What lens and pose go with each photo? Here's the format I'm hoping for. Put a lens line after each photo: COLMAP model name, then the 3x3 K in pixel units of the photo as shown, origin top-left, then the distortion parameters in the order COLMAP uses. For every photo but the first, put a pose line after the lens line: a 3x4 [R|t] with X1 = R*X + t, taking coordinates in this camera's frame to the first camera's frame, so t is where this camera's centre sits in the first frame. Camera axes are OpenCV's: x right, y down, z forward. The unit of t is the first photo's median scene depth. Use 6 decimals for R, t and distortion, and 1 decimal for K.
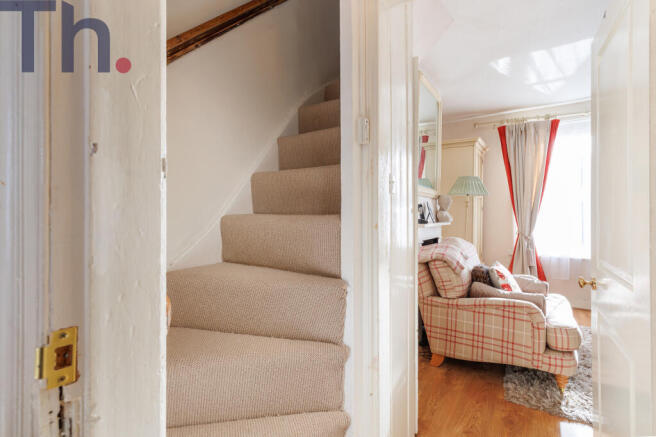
lens RADIAL K [[309.2, 0, 326.7], [0, 309.2, 216.9], [0, 0, 1]] dist [-0.000283, -0.000173]
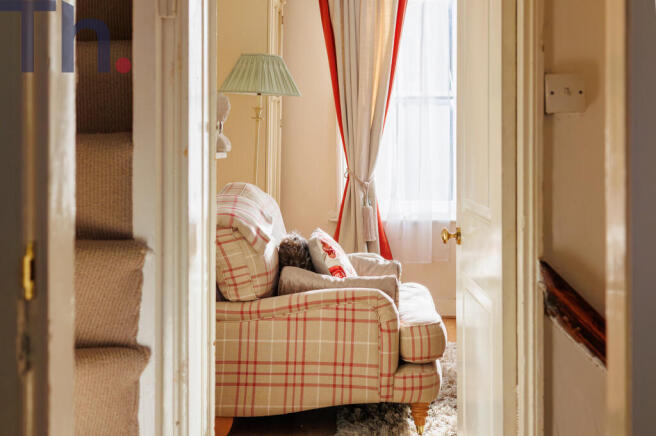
lens RADIAL K [[938.8, 0, 328.3], [0, 938.8, 217.7], [0, 0, 1]] dist [-0.002112, 0.000000]
pose [[0.849512, -0.043668, 0.525759, -0.294451], [0.003256, 0.996984, 0.077545, 0.008023], [-0.527560, -0.064164, 0.847091, -0.376869]]
